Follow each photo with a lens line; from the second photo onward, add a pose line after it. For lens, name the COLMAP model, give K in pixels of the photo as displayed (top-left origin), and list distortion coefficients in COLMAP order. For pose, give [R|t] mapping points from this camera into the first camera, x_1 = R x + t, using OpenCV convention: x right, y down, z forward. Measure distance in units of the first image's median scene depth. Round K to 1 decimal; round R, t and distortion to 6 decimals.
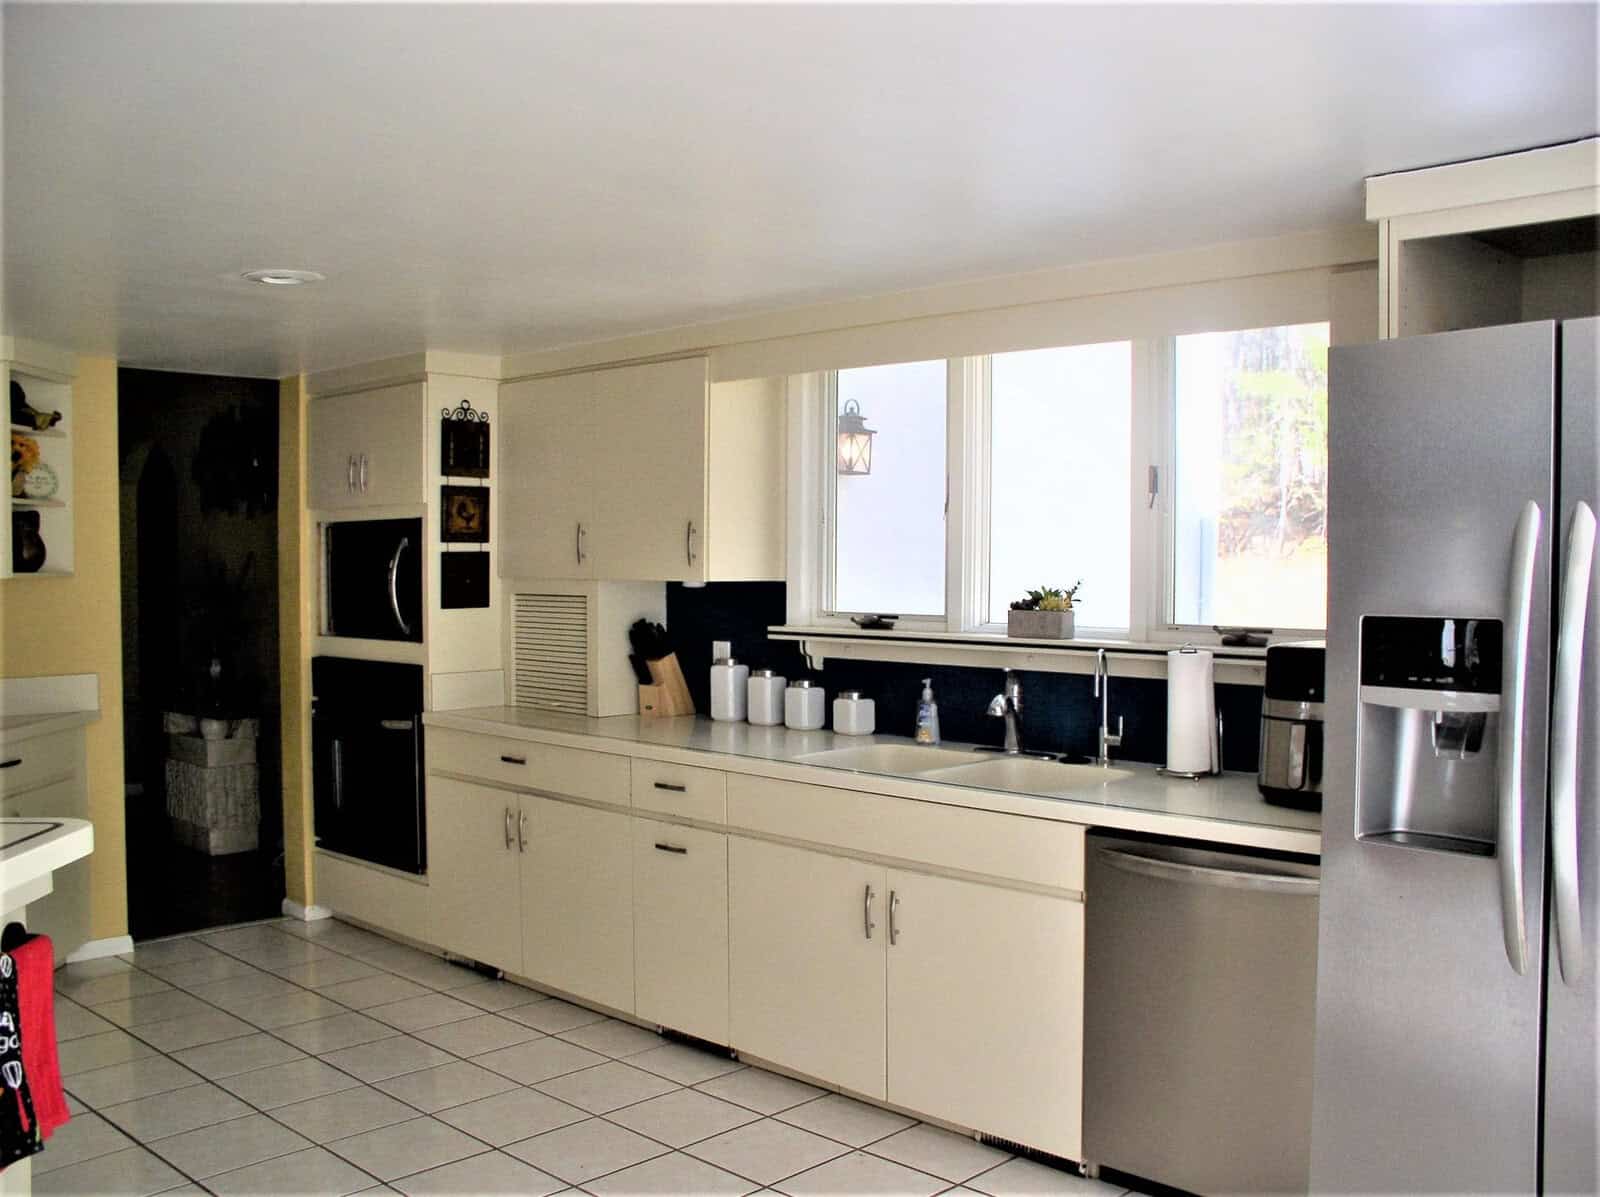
lens RADIAL K [[1478.6, 0, 800.0], [0, 1478.6, 598.5], [0, 0, 1]] dist [-0.166537, -0.000471]
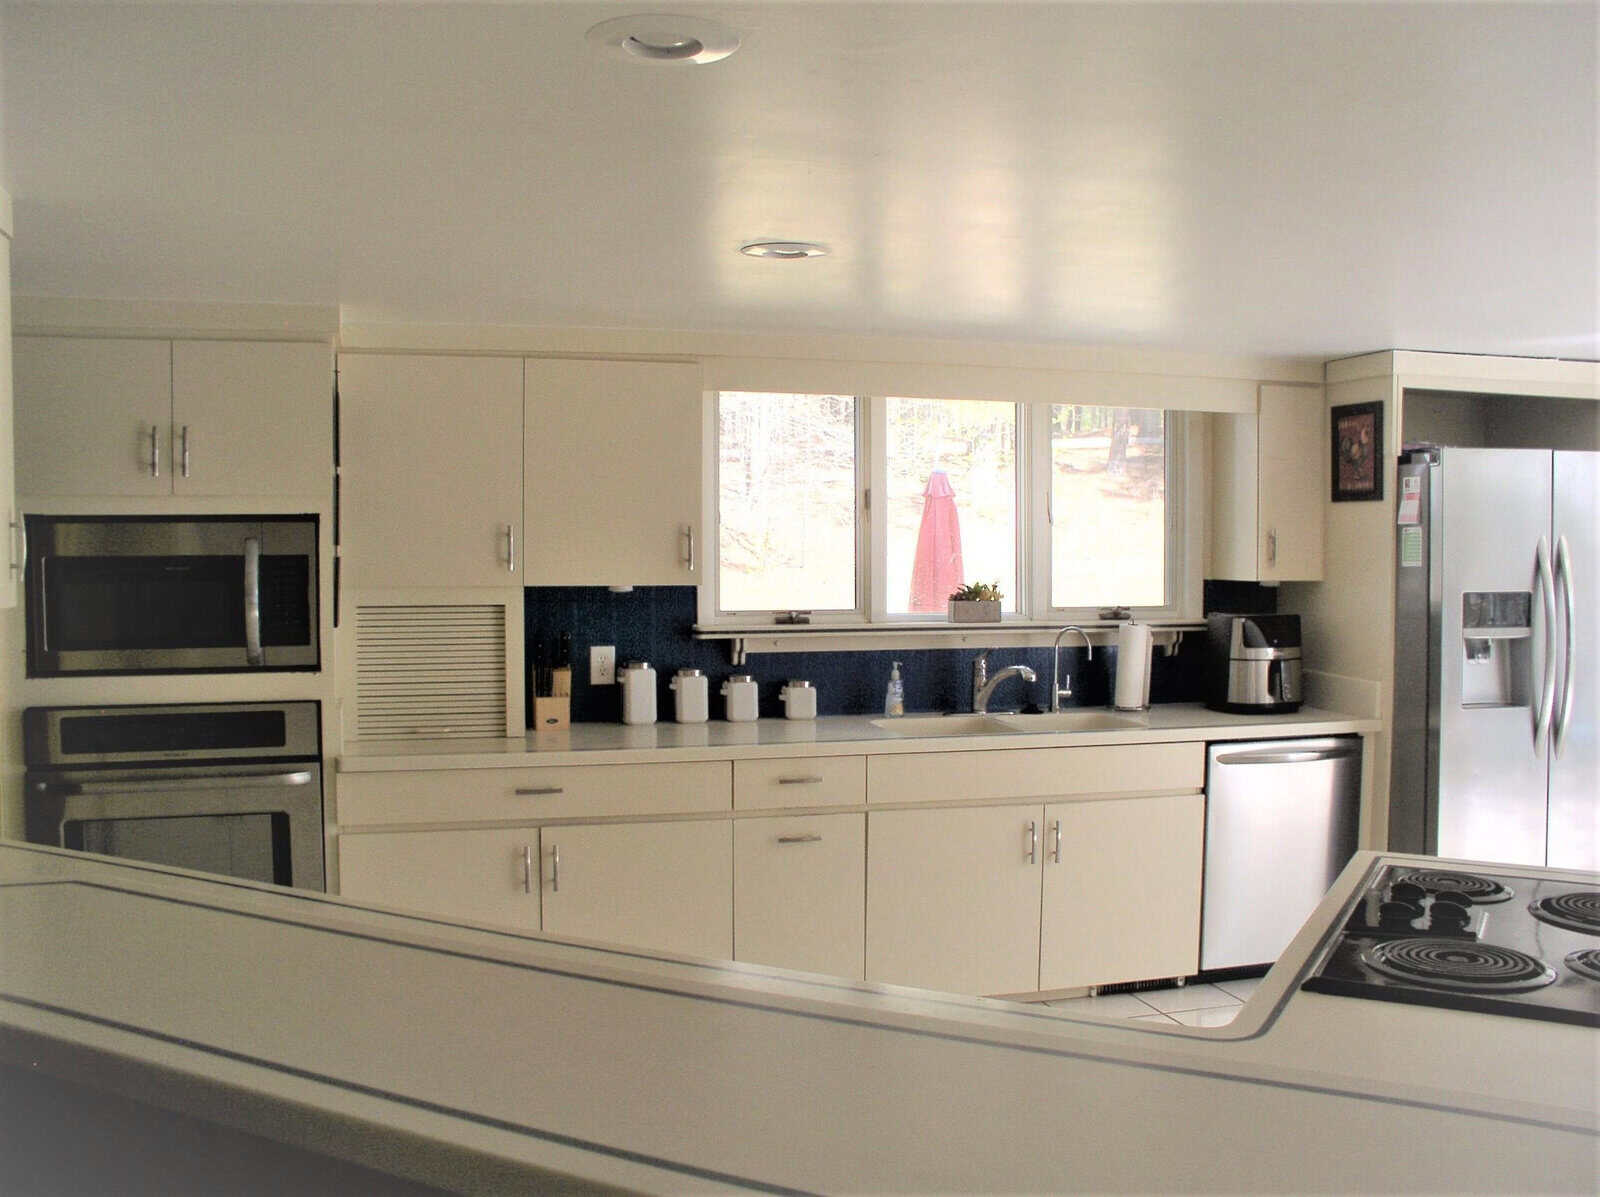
lens RADIAL K [[1478.6, 0, 800.0], [0, 1478.6, 598.5], [0, 0, 1]] dist [-0.166537, -0.000471]
pose [[0.509750, -0.030622, 0.859778, -0.896337], [0.023812, 0.999486, 0.021480, -0.022253], [-0.859993, 0.009524, 0.510217, 0.417967]]
